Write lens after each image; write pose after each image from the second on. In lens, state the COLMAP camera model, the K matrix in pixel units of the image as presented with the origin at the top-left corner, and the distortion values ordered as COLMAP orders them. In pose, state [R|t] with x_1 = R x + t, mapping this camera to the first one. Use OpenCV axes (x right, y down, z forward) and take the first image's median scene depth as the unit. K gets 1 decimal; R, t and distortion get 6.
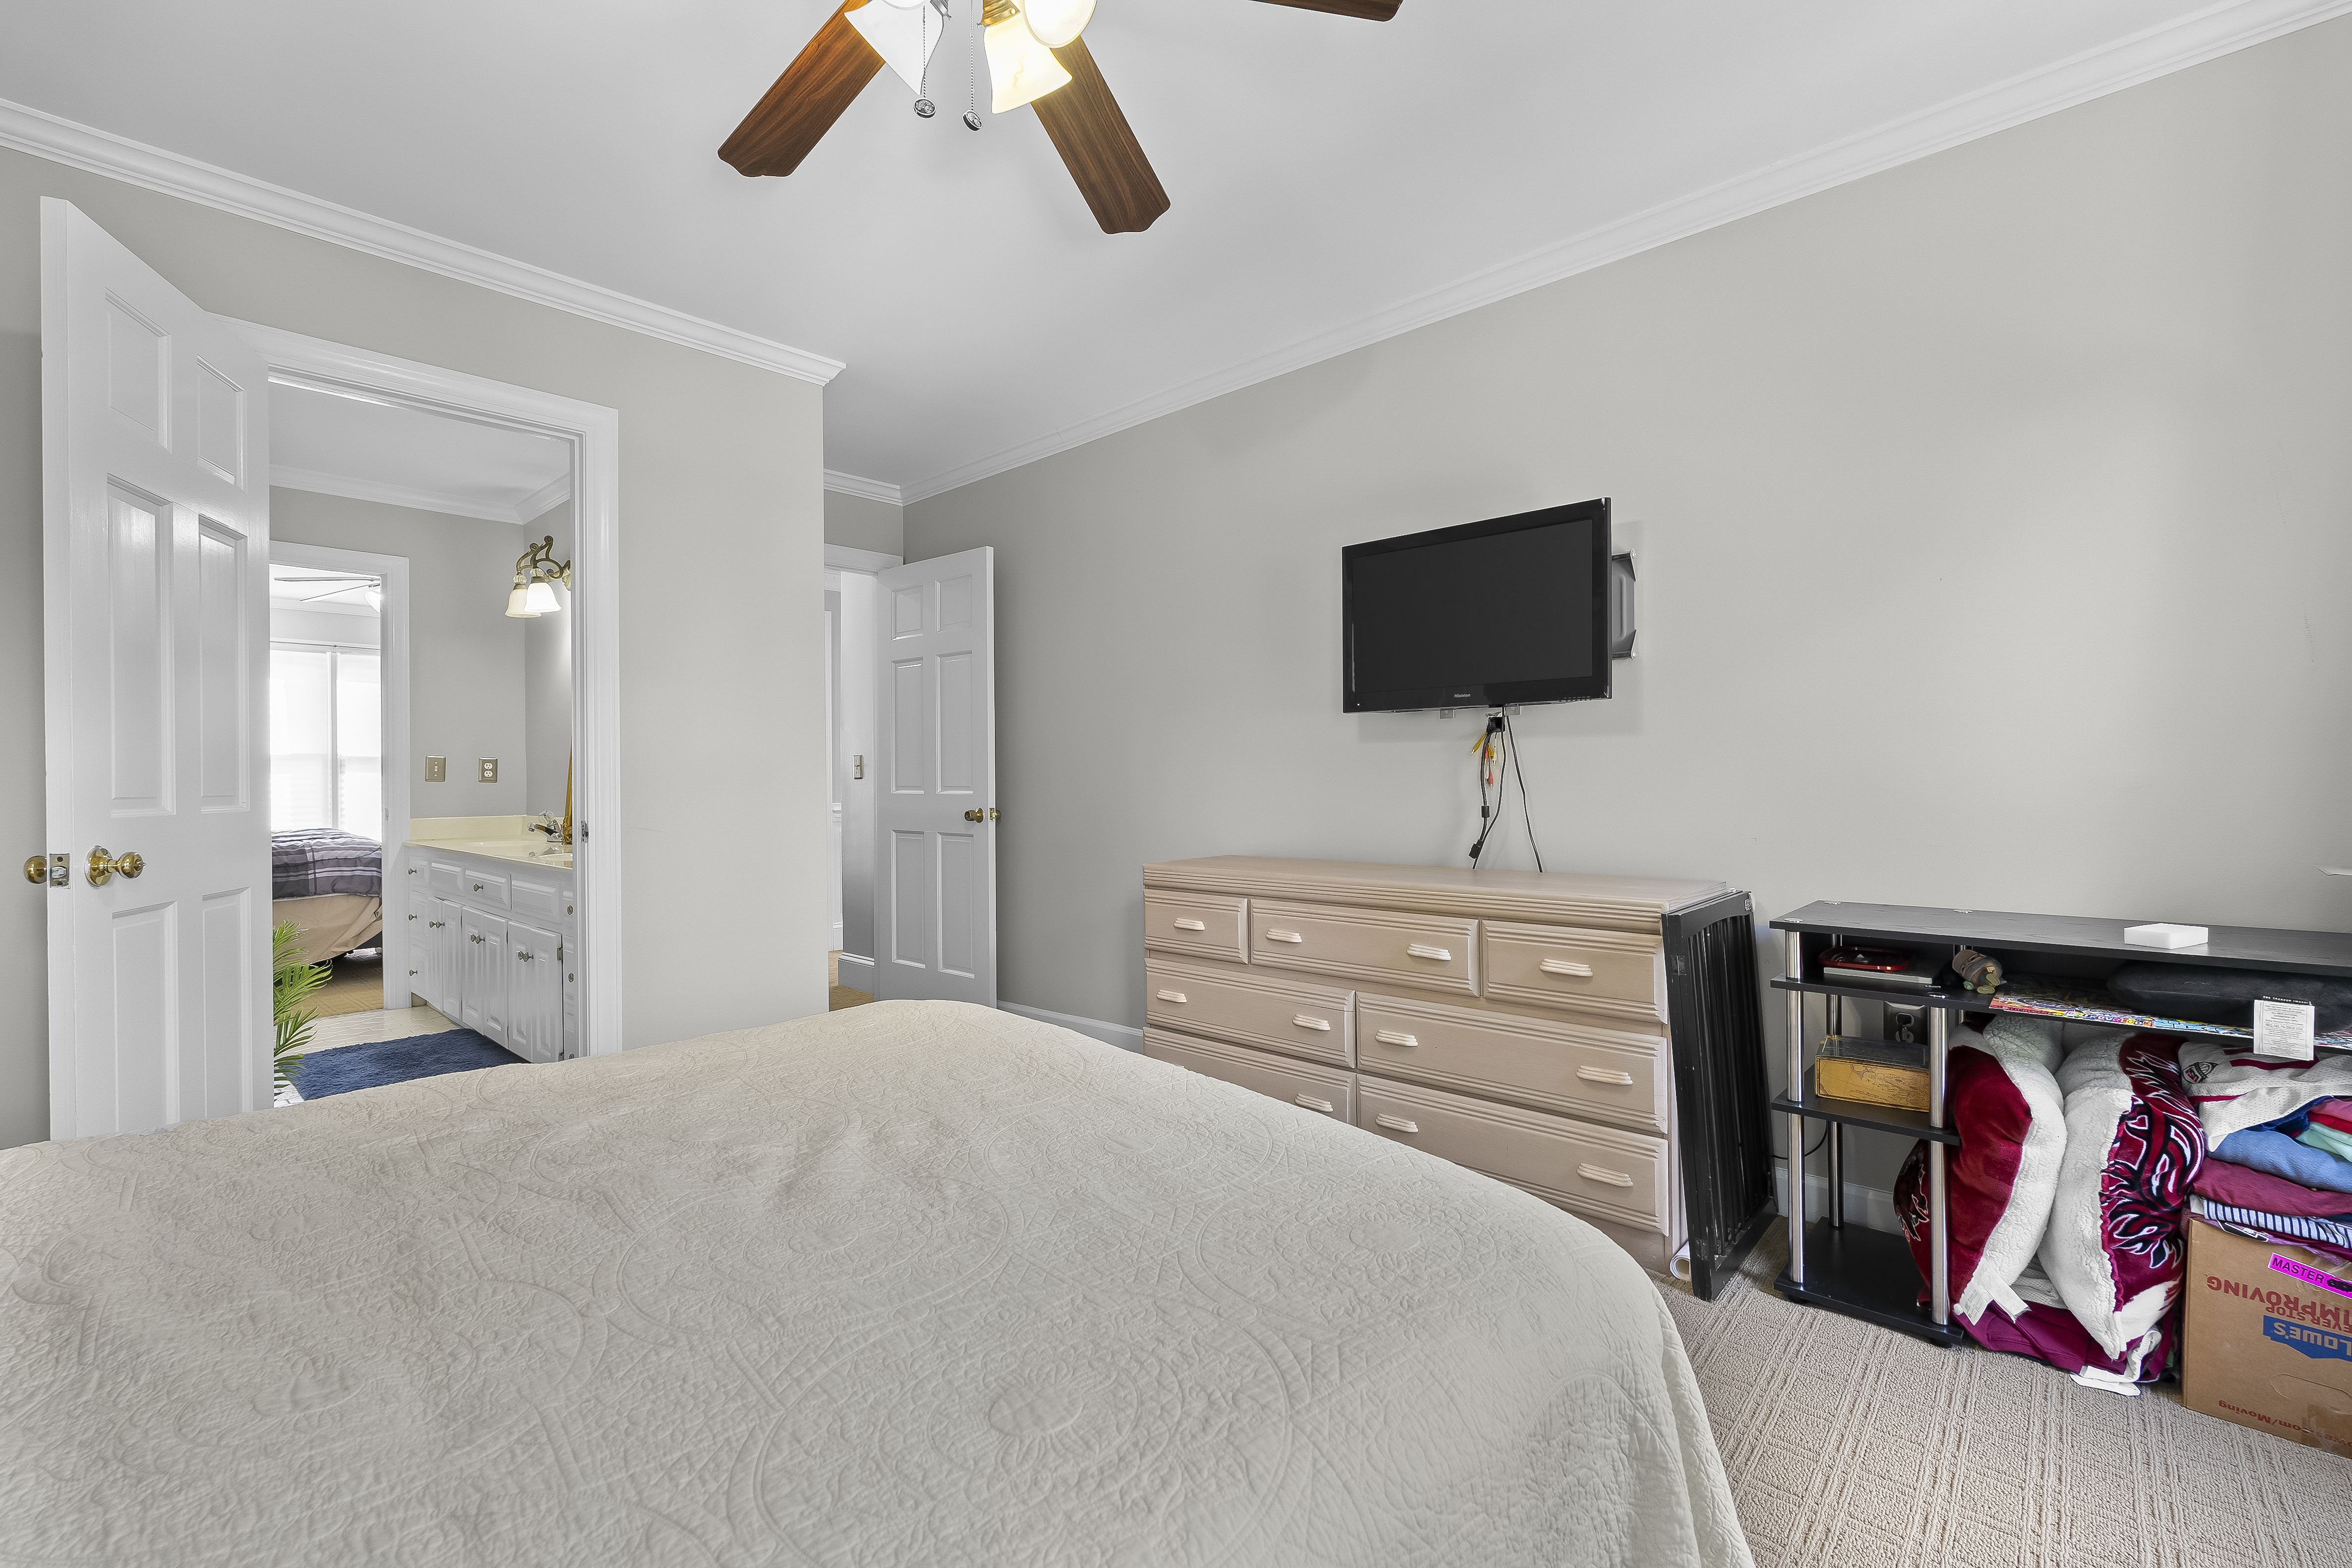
lens RADIAL K [[1029.1, 0, 1179.0], [0, 1029.1, 774.8], [0, 0, 1]] dist [-0.009655, 0.001049]
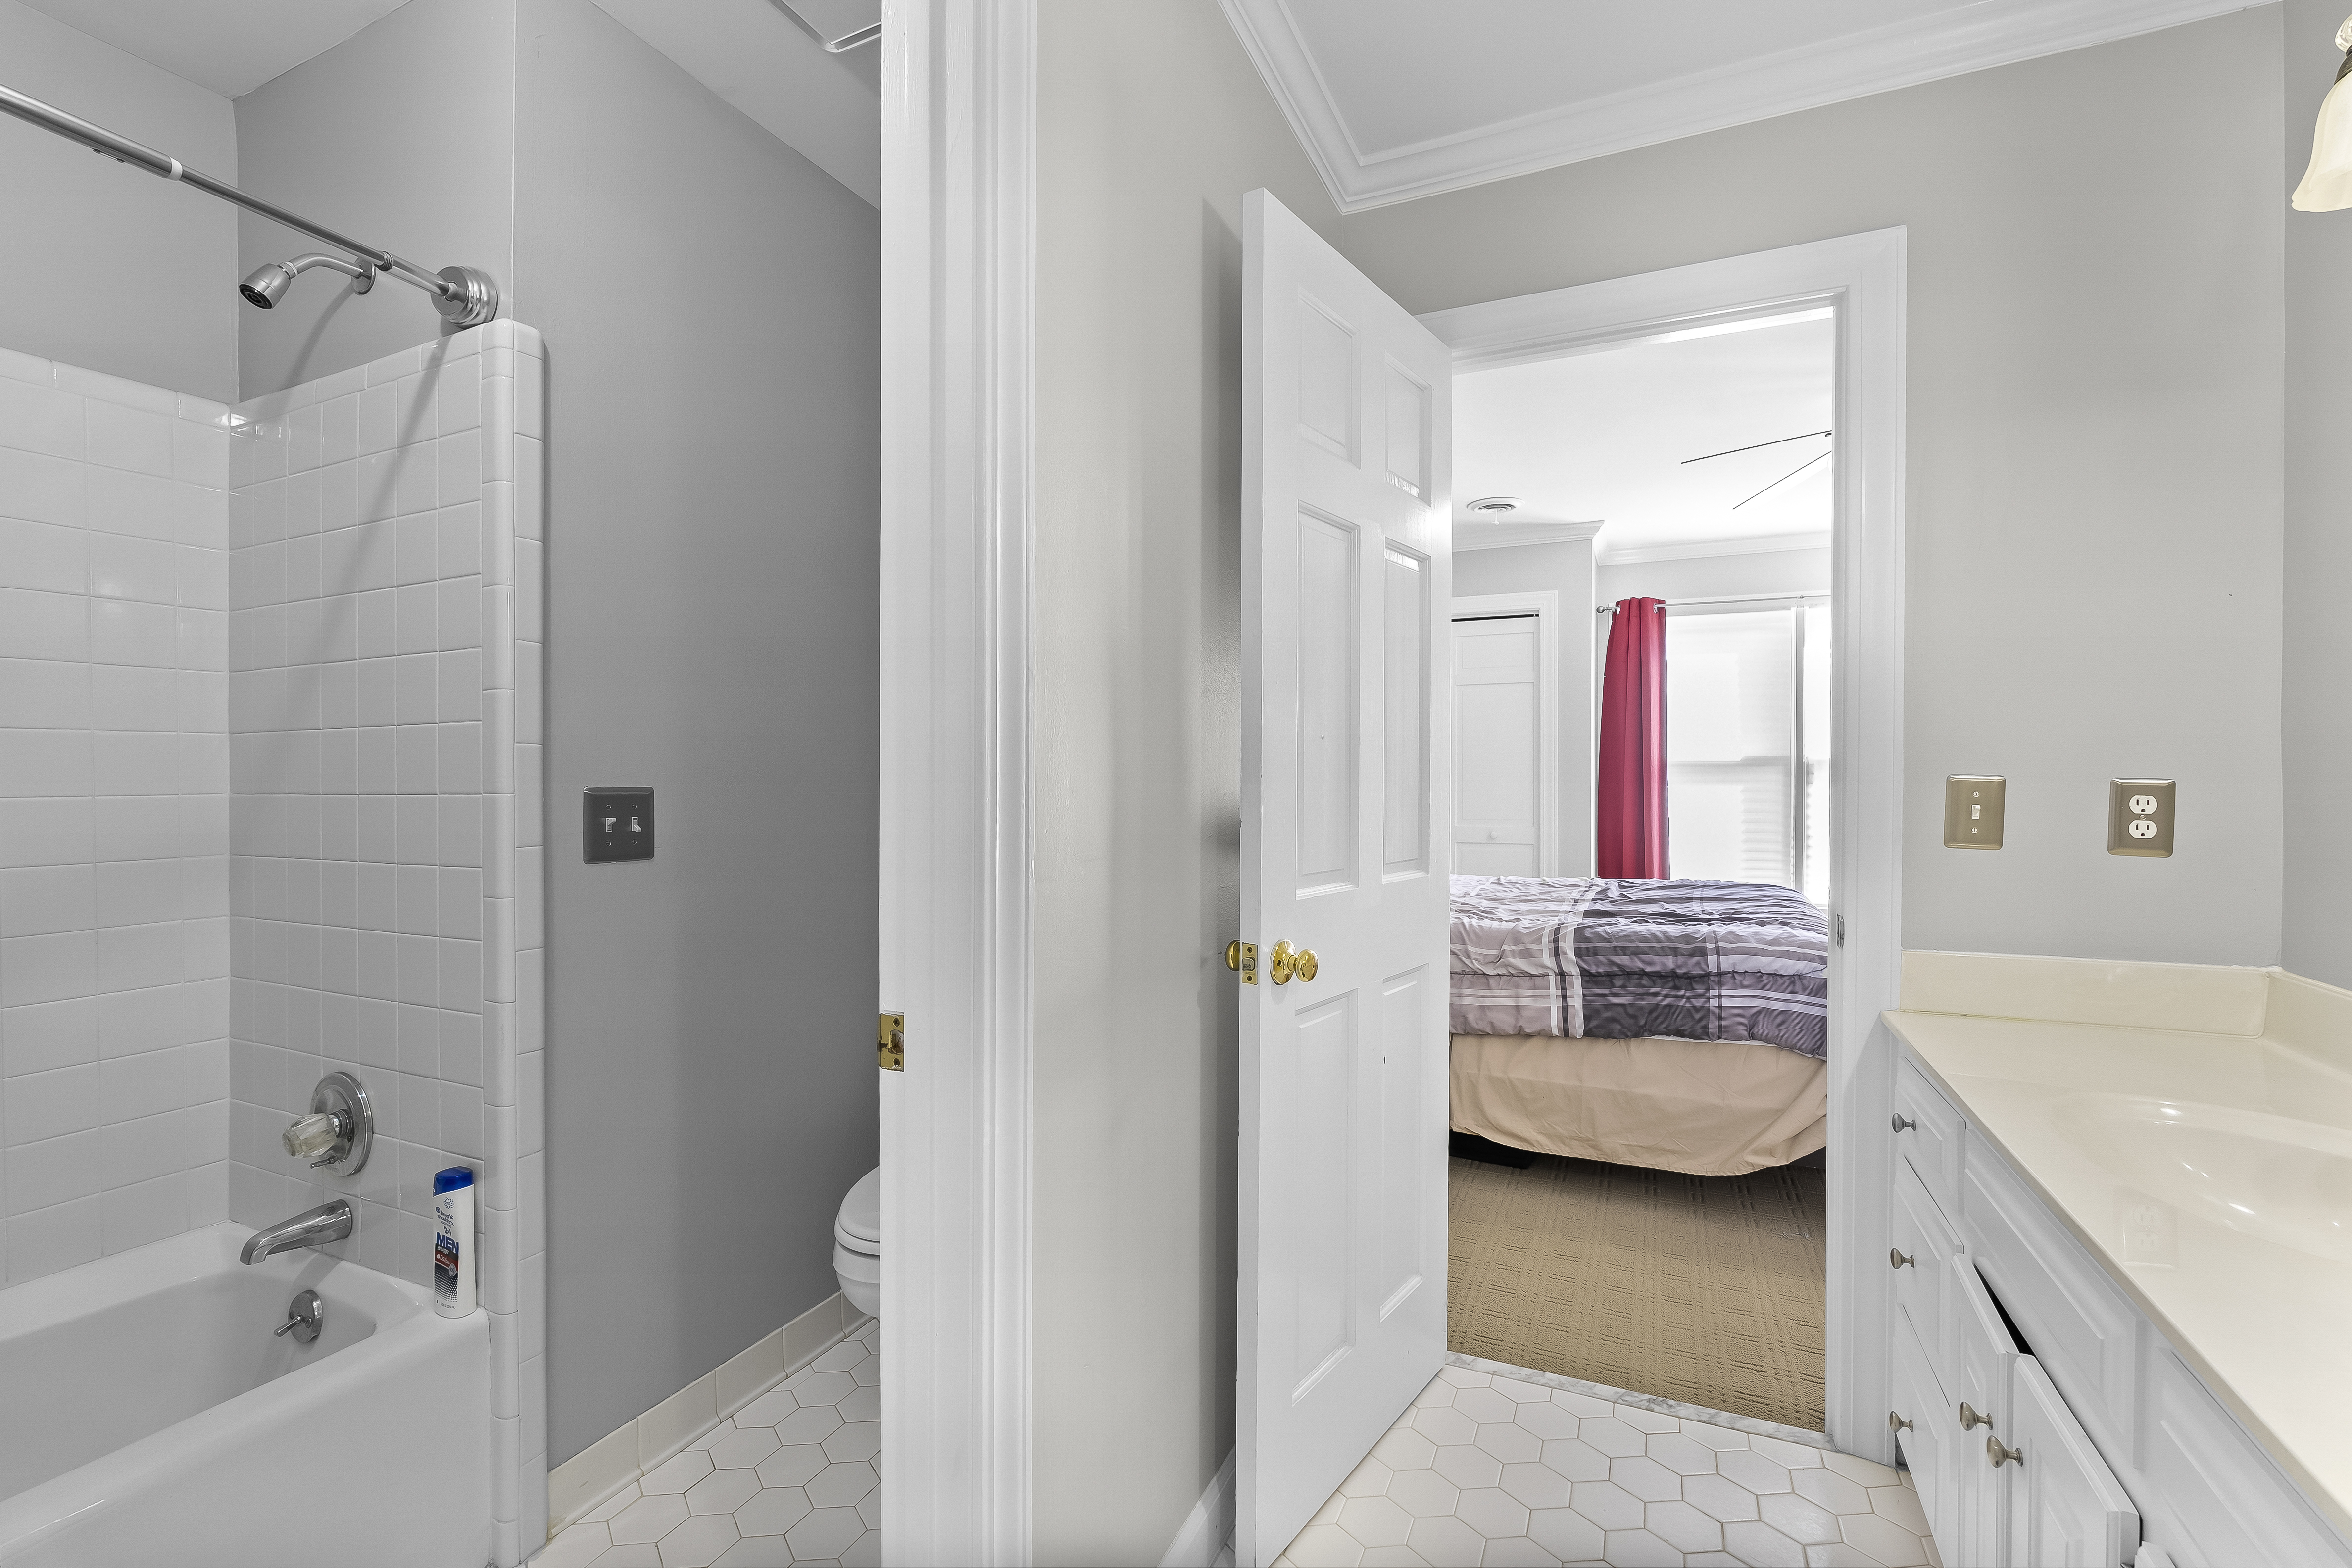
lens RADIAL K [[1029.1, 0, 1179.0], [0, 1029.1, 774.8], [0, 0, 1]] dist [-0.009655, 0.001049]
pose [[0.301680, 0.009304, -0.953364, -0.439152], [-0.004014, 0.999956, 0.008489, -0.018369], [0.953401, 0.001266, 0.301704, 0.588207]]
